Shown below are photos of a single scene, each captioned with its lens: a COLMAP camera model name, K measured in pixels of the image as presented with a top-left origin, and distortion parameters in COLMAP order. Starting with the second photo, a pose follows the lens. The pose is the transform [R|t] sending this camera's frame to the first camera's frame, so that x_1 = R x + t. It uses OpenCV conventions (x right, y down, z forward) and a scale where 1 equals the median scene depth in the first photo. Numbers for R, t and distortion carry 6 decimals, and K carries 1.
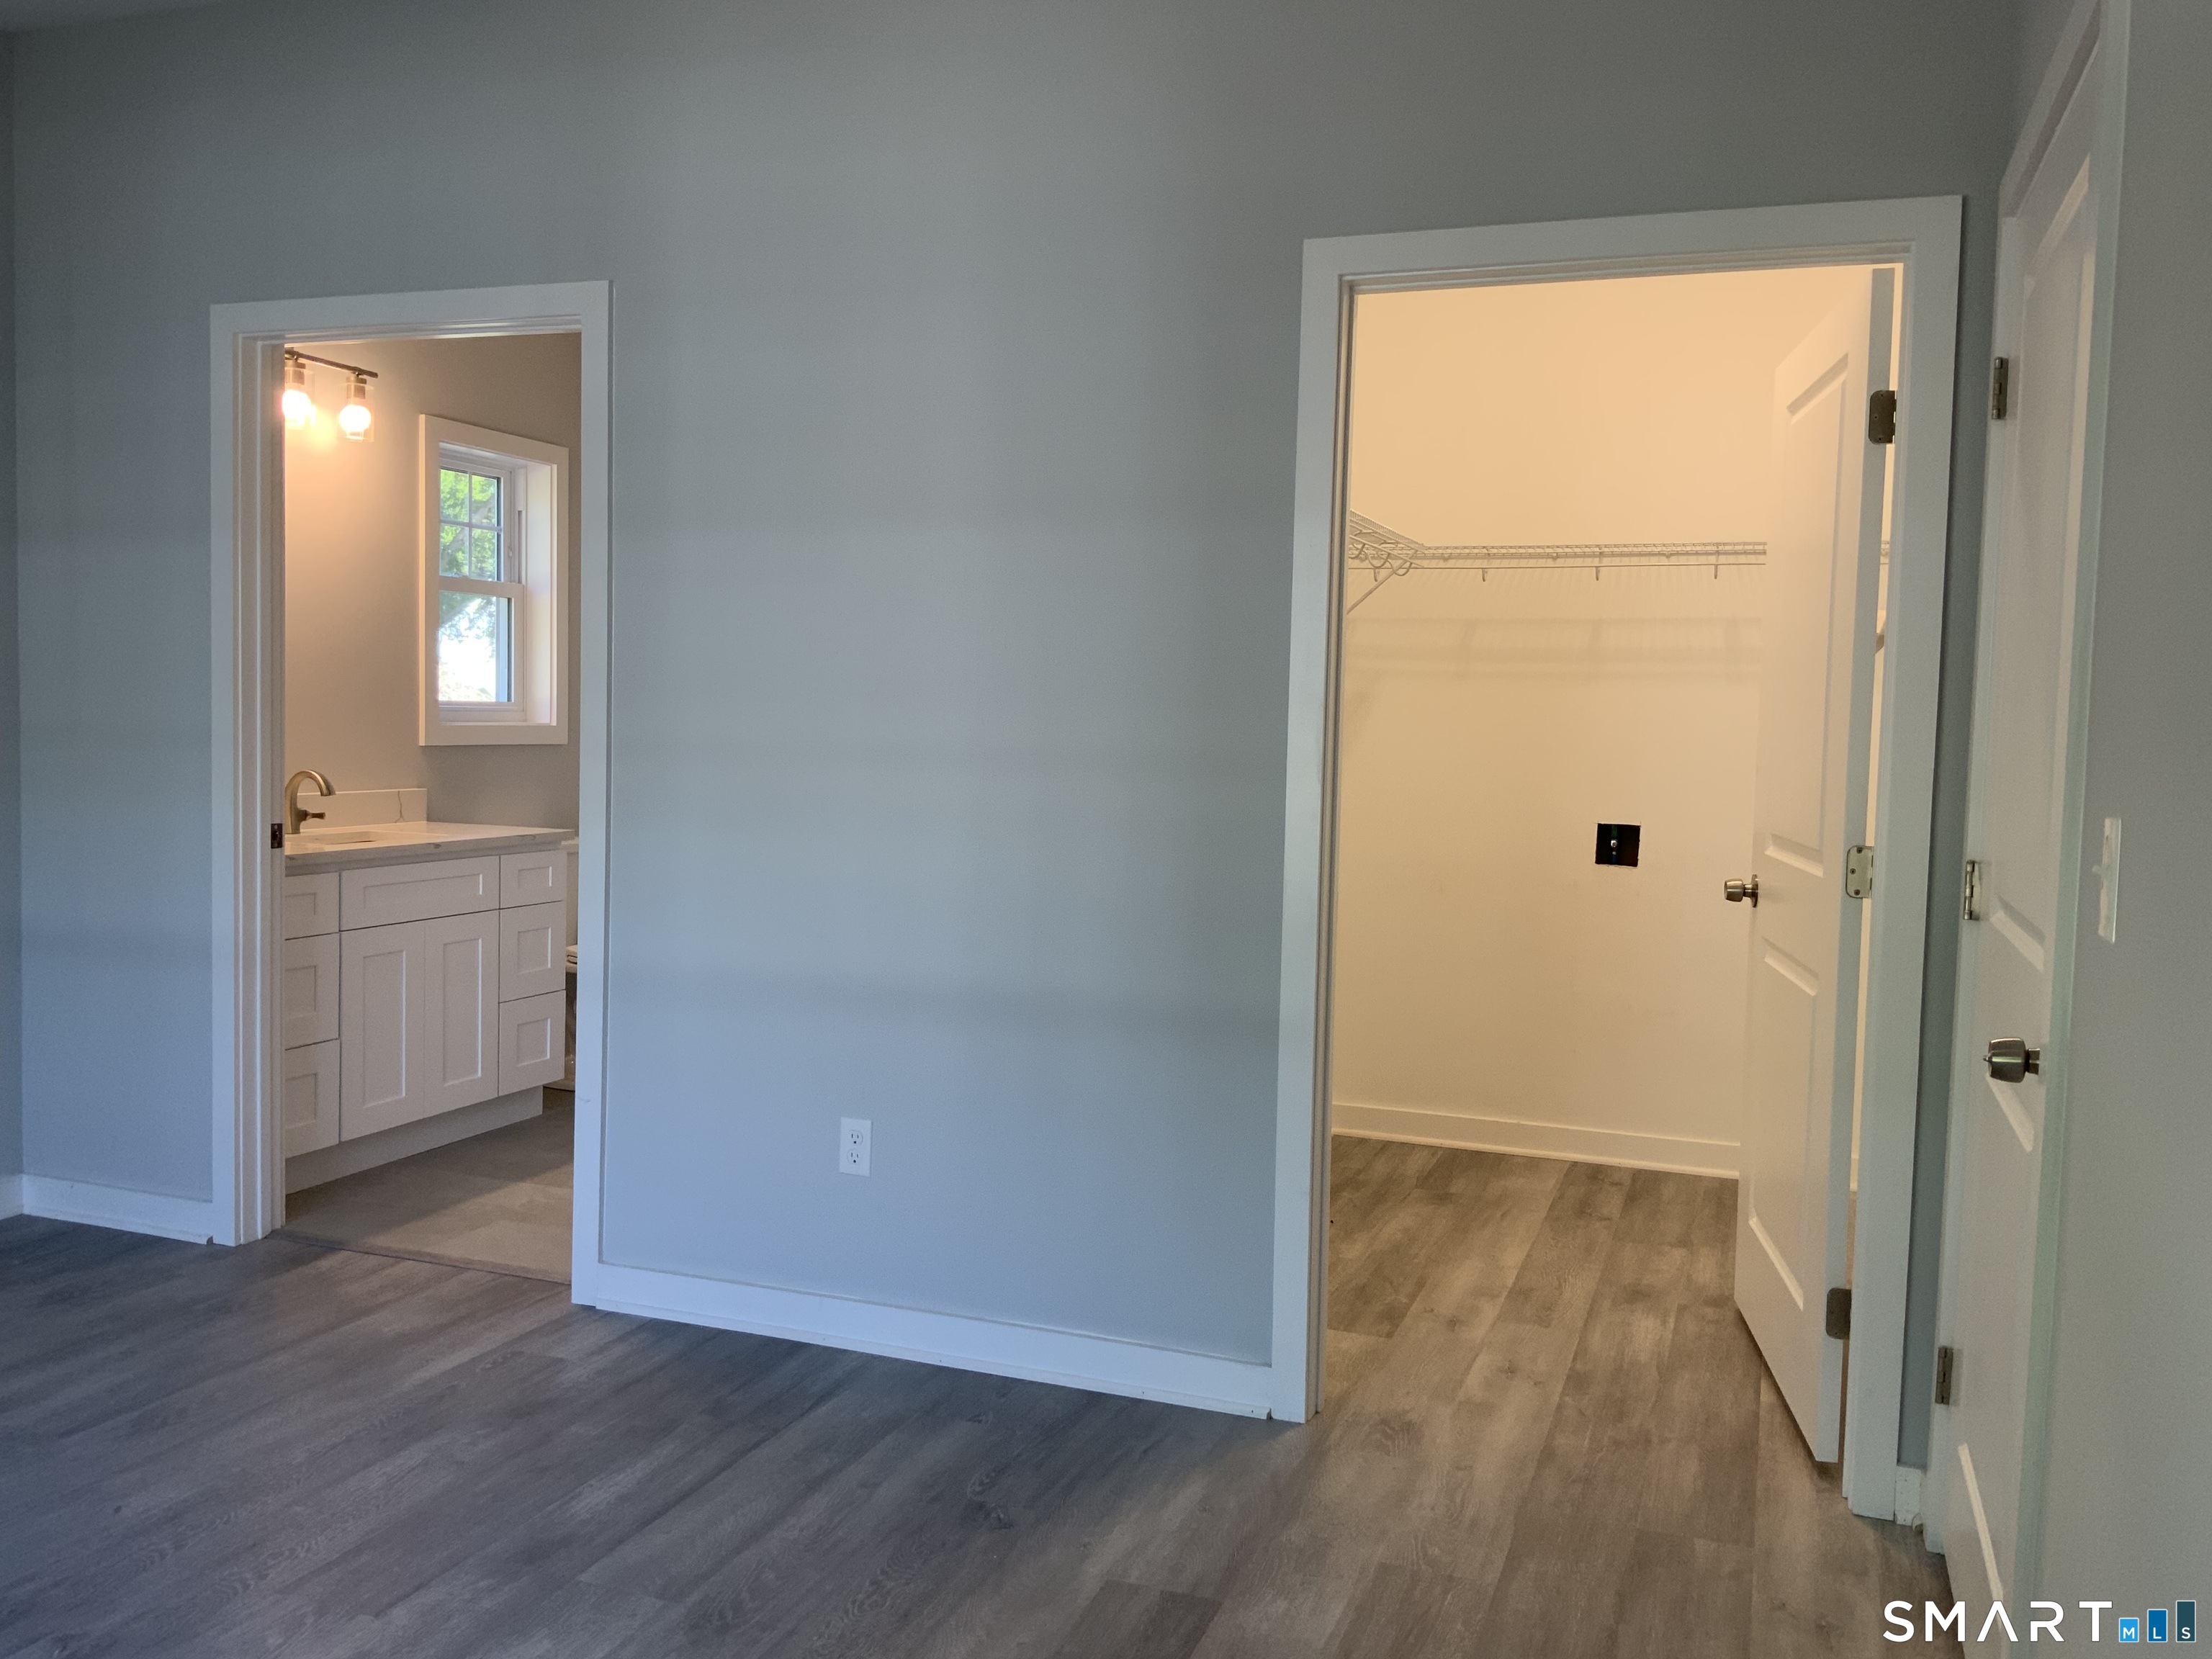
lens RADIAL K [[1837.0, 0, 1105.6], [0, 1837.0, 827.9], [0, 0, 1]] dist [0.079990, -0.122734]
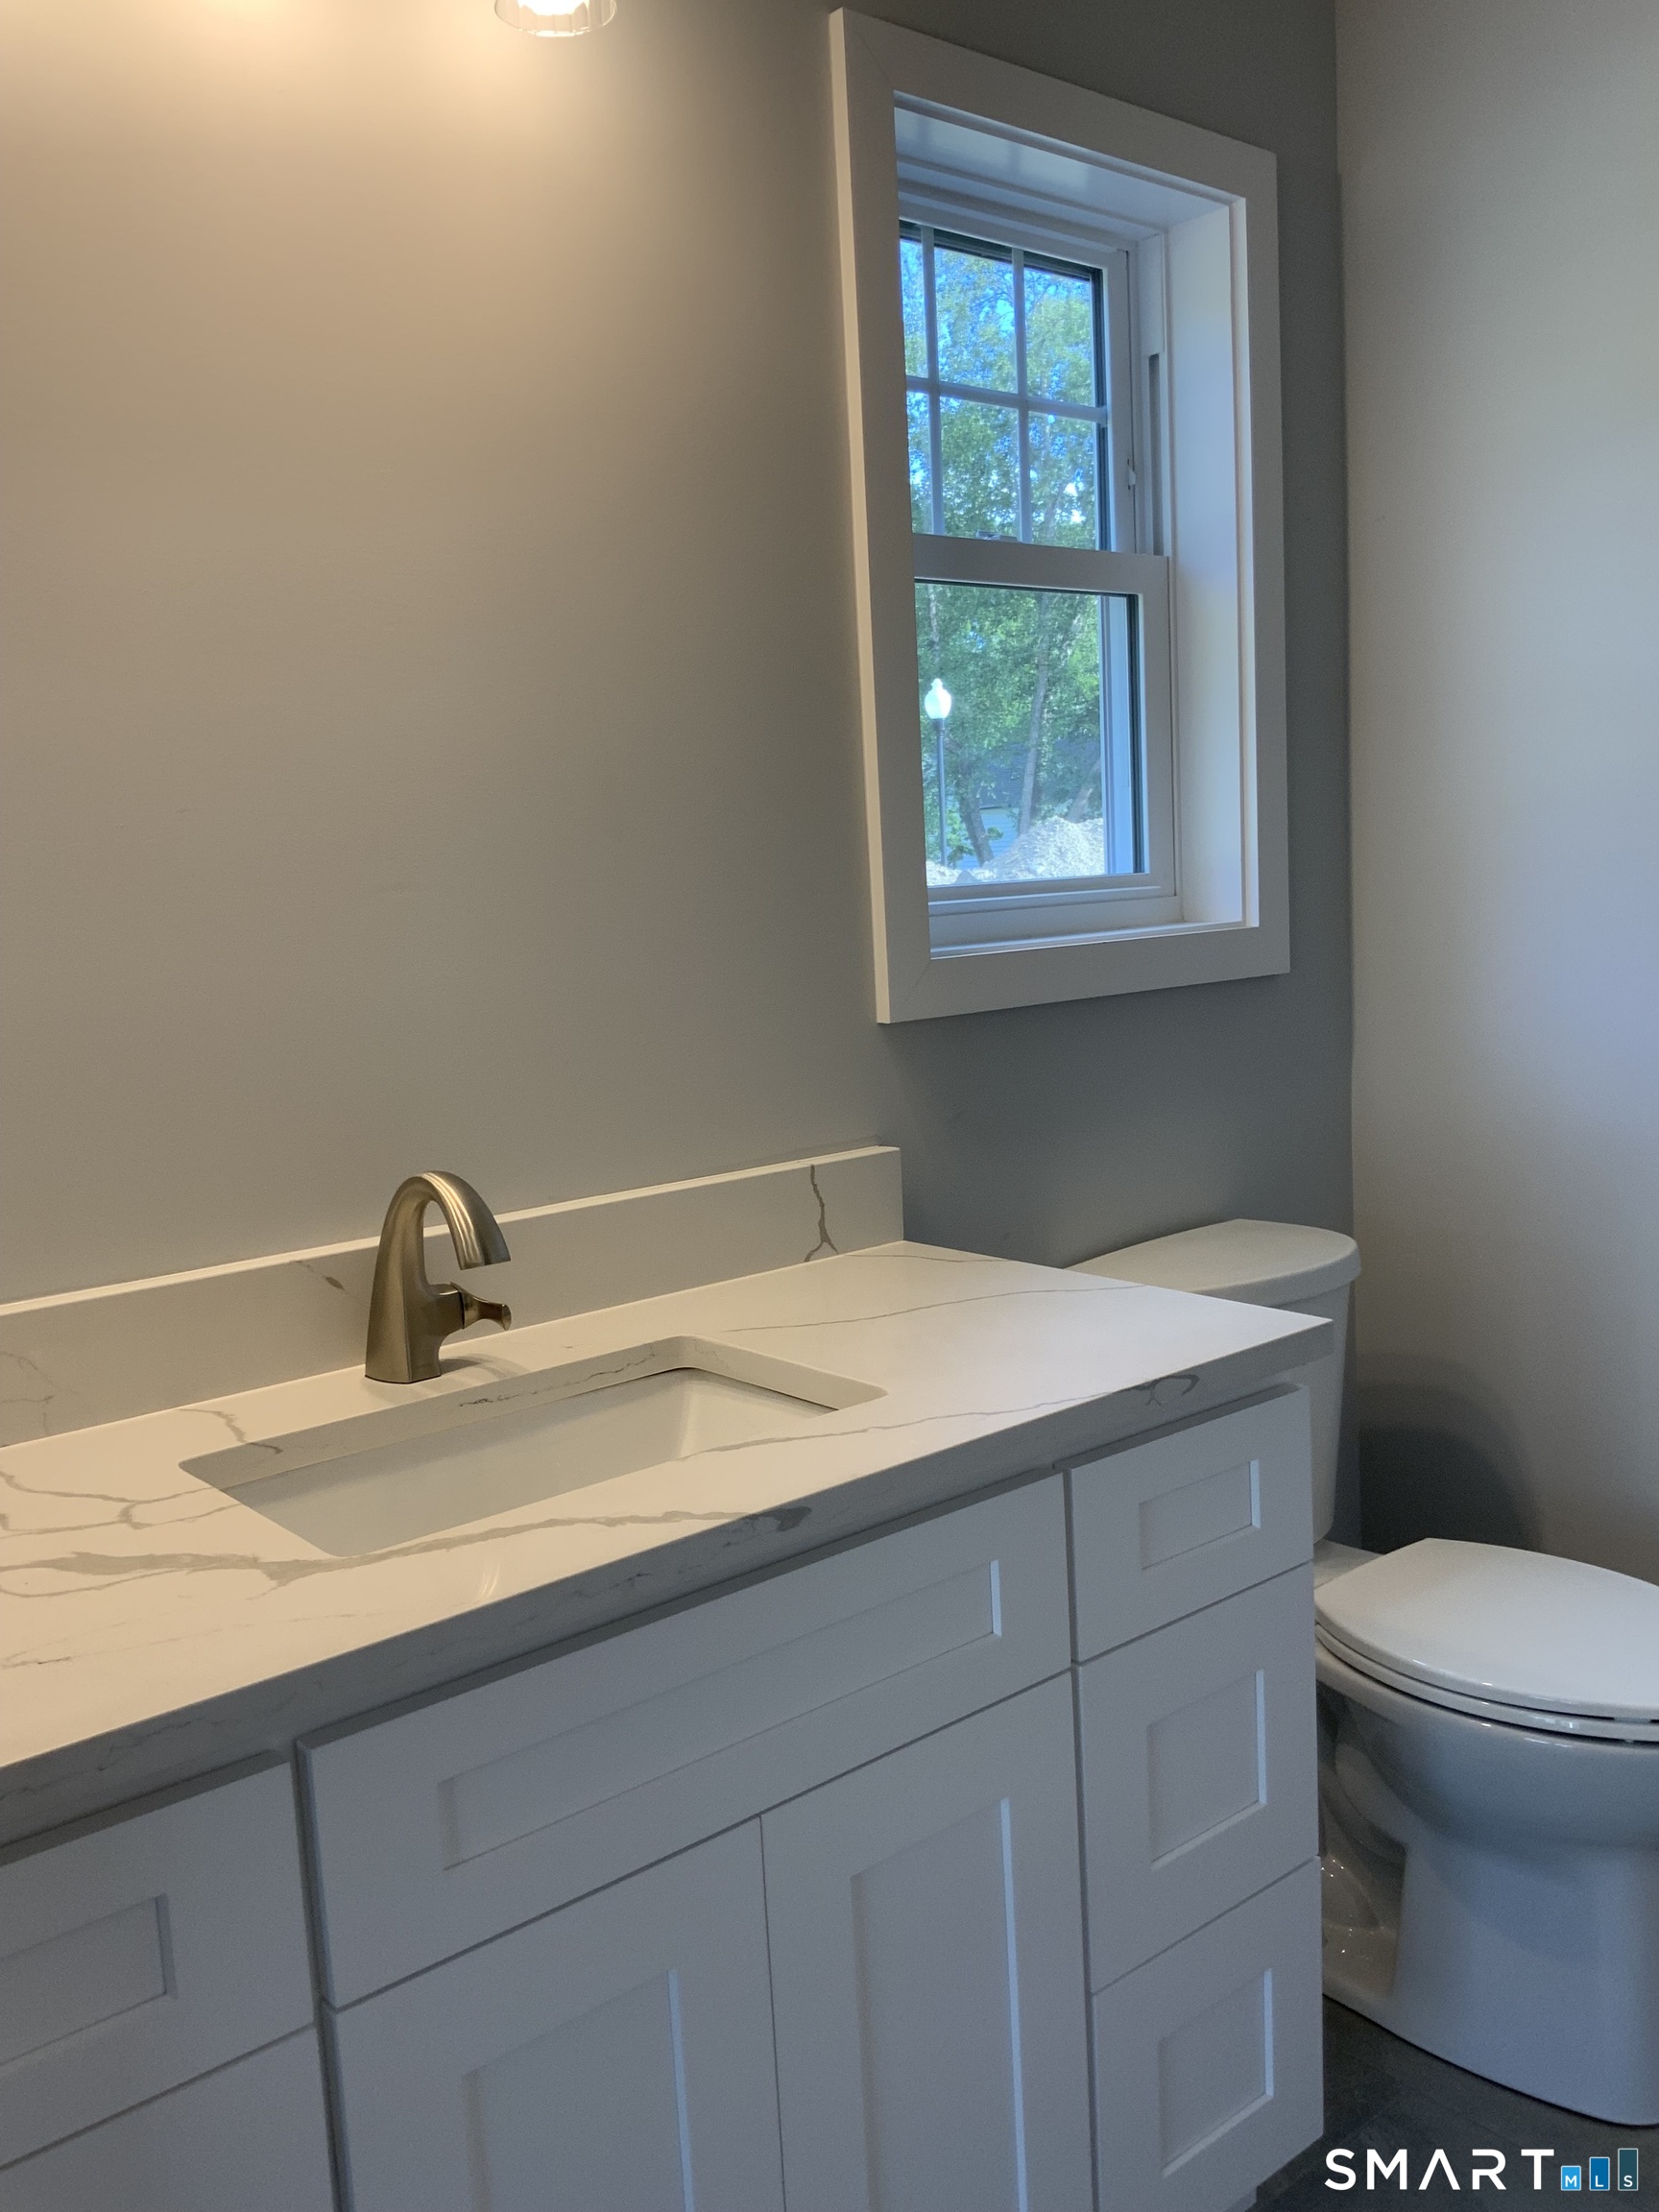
lens RADIAL K [[1837.0, 0, 829.2], [0, 1837.0, 1104.9], [0, 0, 1]] dist [0.079990, -0.122734]
pose [[0.866226, -0.008654, -0.499577, -0.188291], [0.044072, 0.997276, 0.059141, -0.045737], [0.497704, -0.073246, 0.864248, 0.637232]]
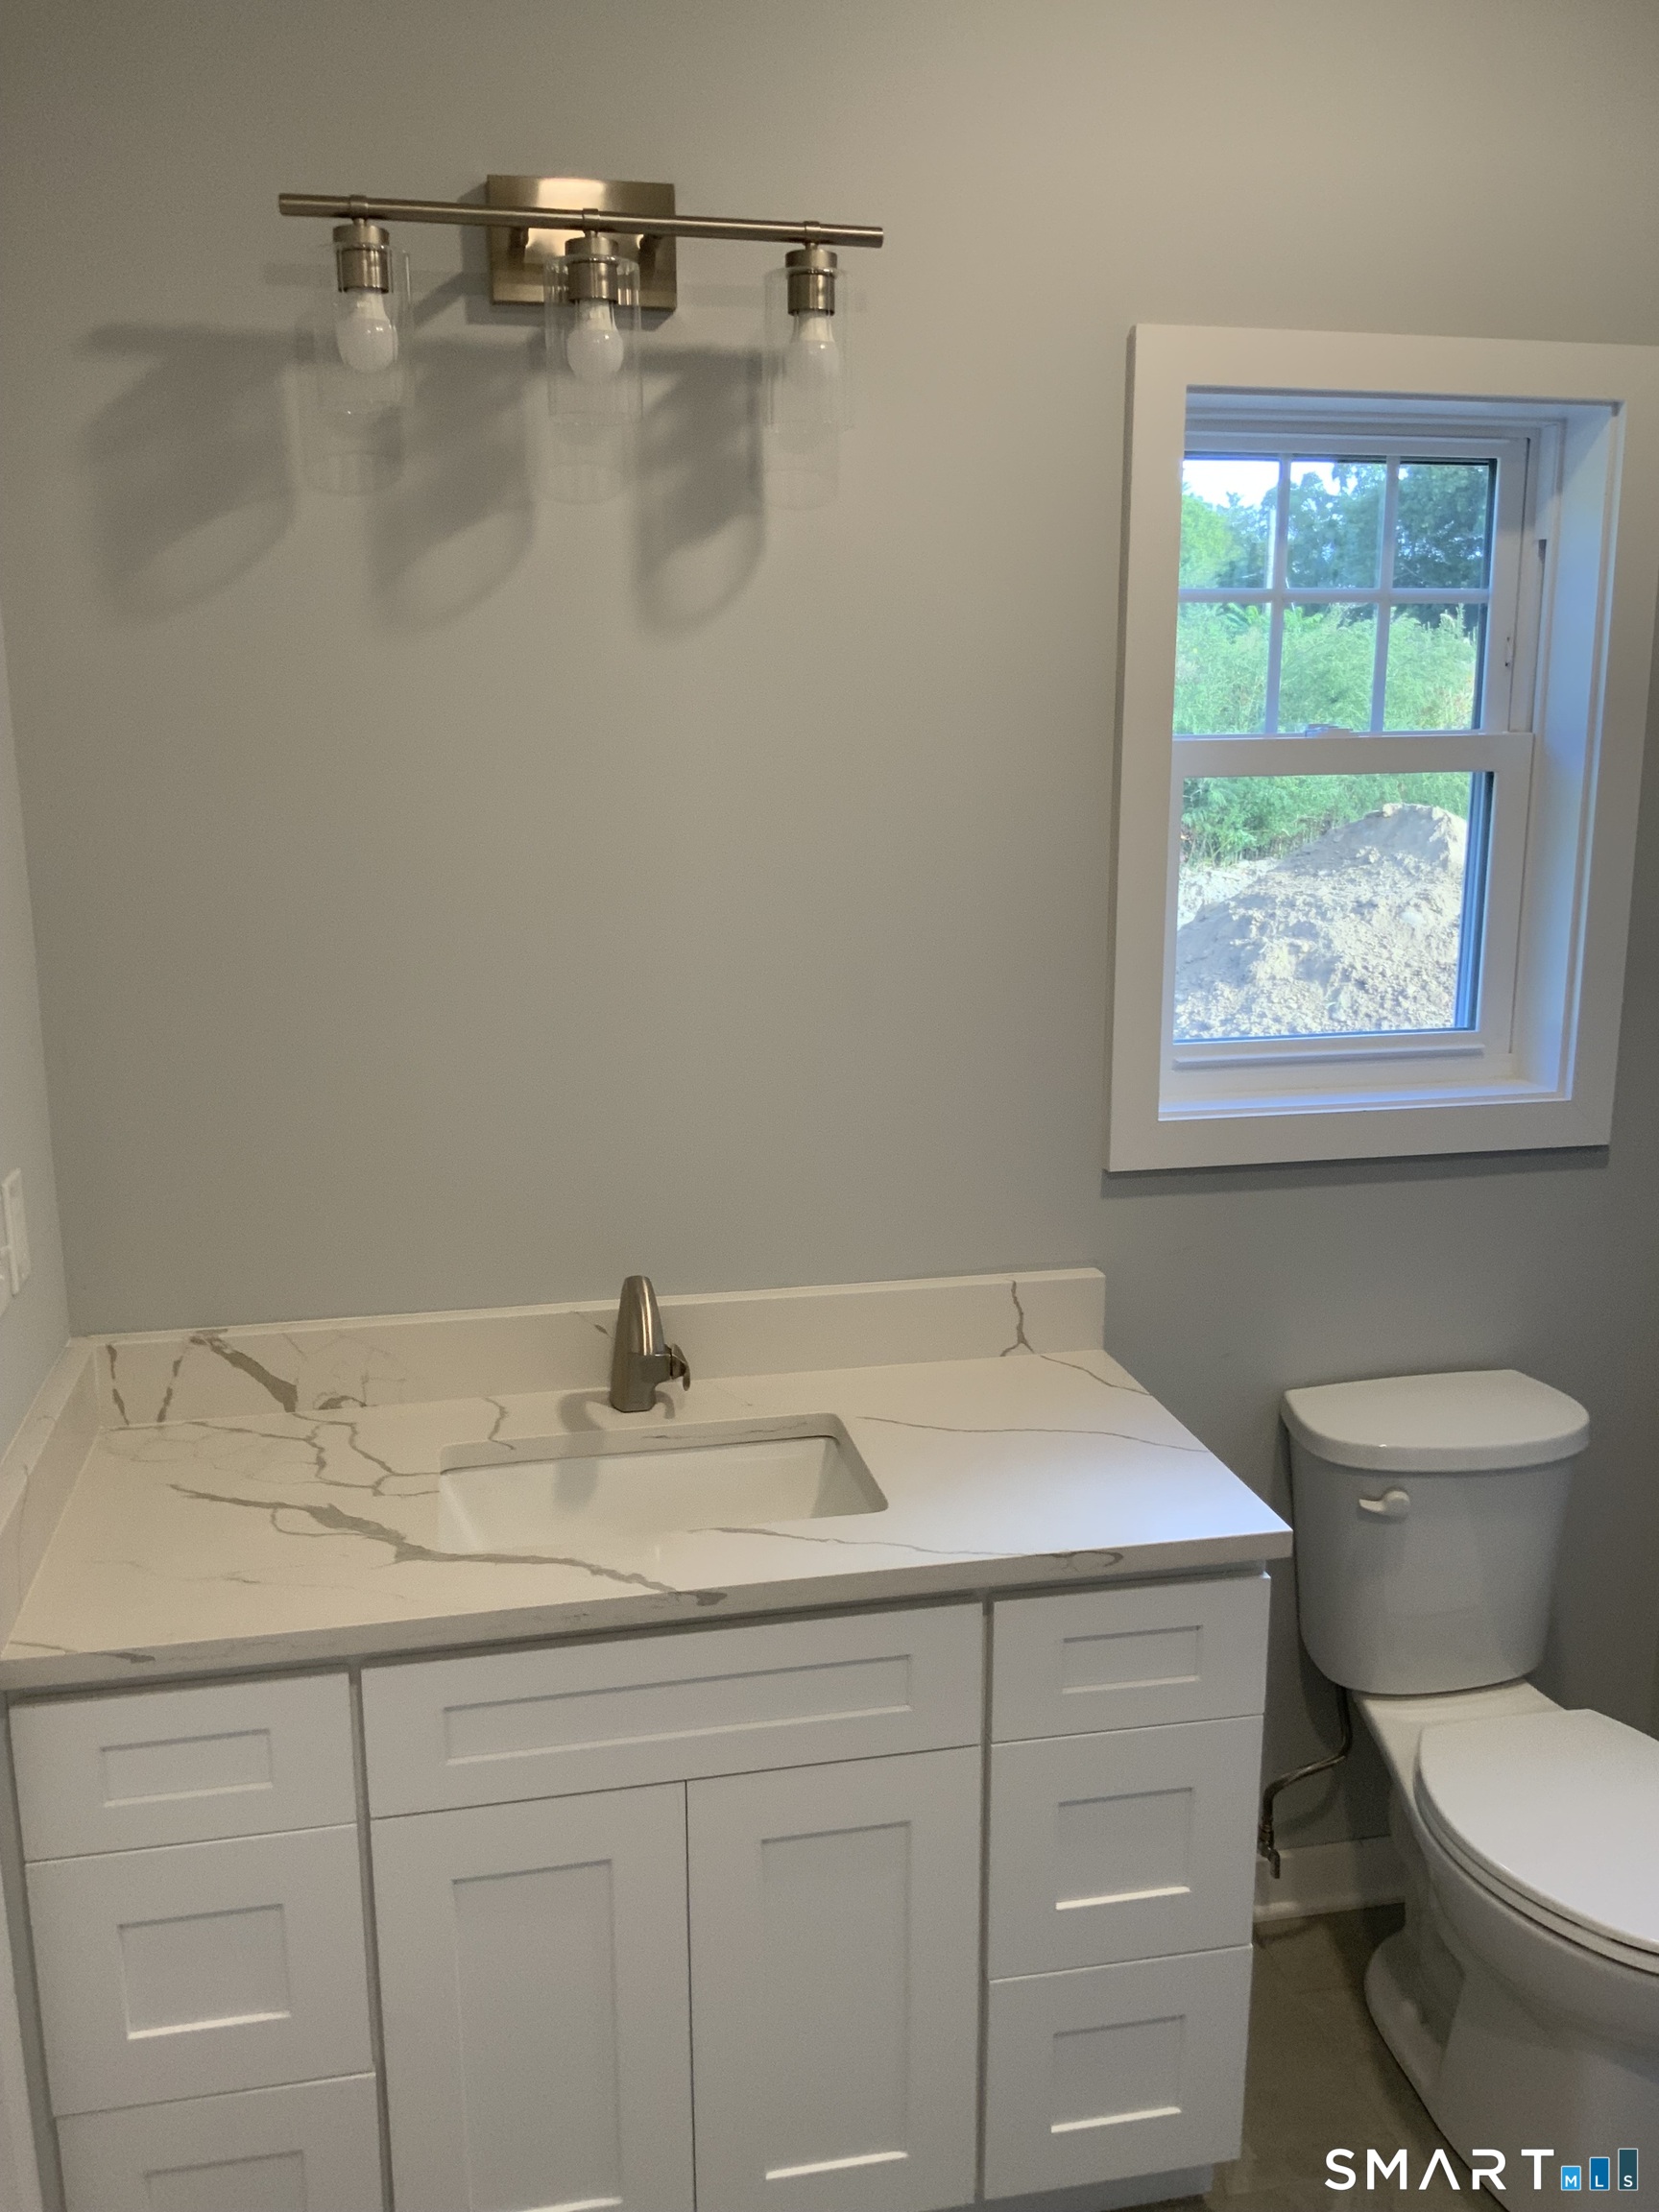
lens RADIAL K [[1837.0, 0, 828.7], [0, 1837.0, 1108.8], [0, 0, 1]] dist [0.079990, -0.122734]
pose [[0.523781, 0.154200, -0.837780, -0.052941], [-0.034541, 0.986516, 0.159981, -0.111627], [0.851152, -0.054857, 0.522044, 0.670017]]
